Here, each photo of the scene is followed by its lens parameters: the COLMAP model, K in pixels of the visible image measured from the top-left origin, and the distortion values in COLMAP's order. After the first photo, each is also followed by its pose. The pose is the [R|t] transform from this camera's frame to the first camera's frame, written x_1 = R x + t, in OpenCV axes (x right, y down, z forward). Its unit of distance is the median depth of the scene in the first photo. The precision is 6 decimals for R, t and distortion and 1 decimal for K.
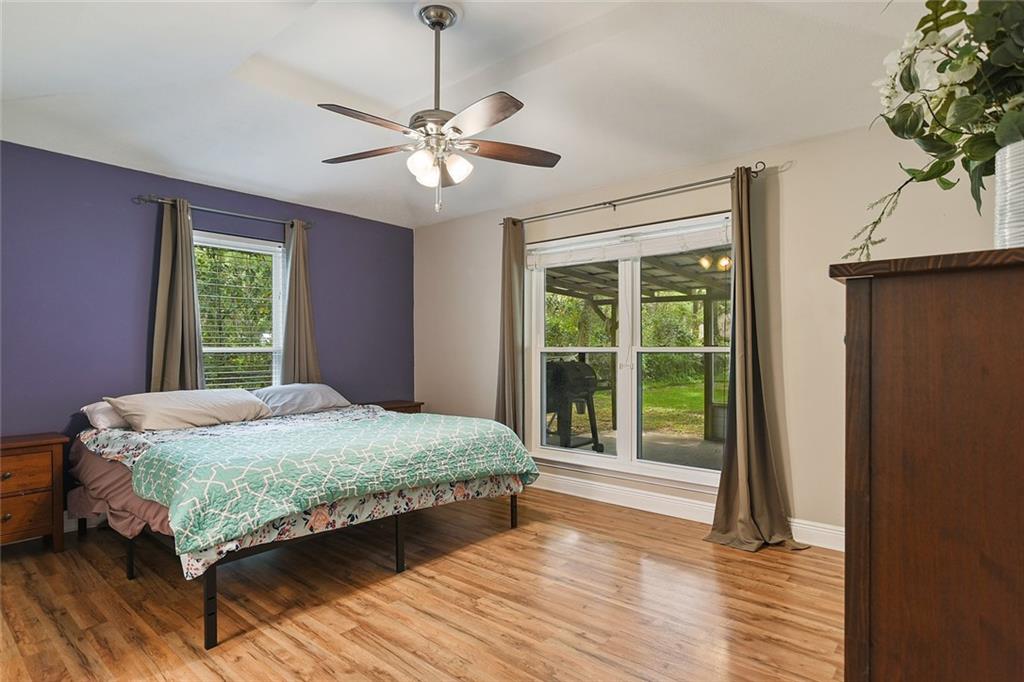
lens RADIAL K [[541.7, 0, 513.2], [0, 541.7, 352.2], [0, 0, 1]] dist [0.000451, 0.000294]
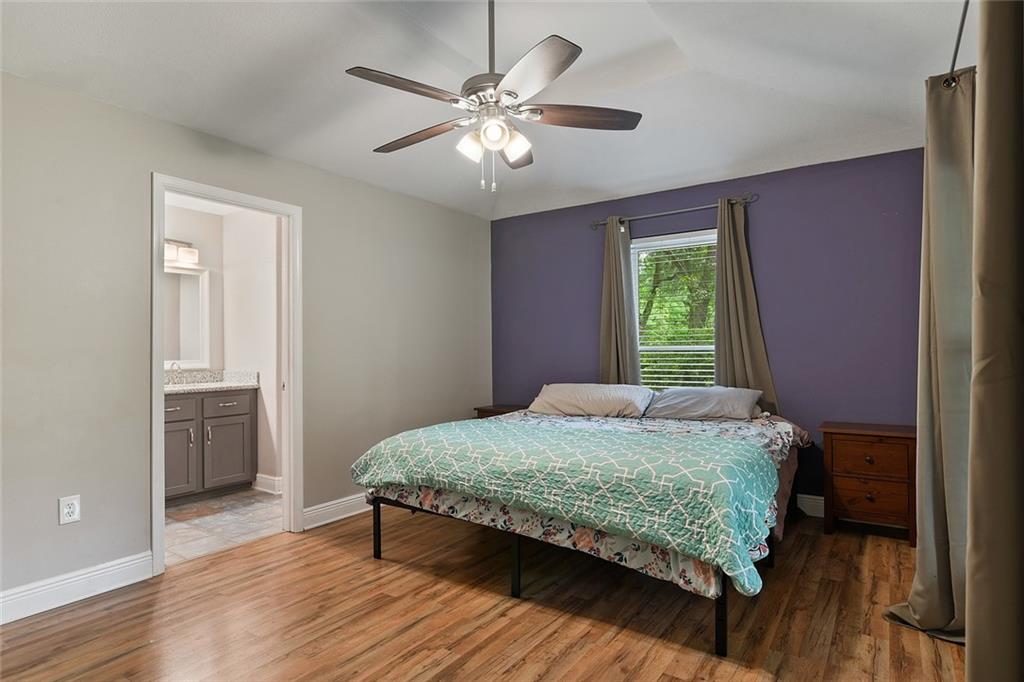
lens RADIAL K [[551.9, 0, 512.0], [0, 551.9, 341.0], [0, 0, 1]] dist [-0.021308, -0.000567]
pose [[0.110835, -0.015422, -0.993719, 0.734044], [0.006512, 0.999869, -0.014791, -0.006642], [0.993817, -0.004832, 0.110921, 0.932298]]
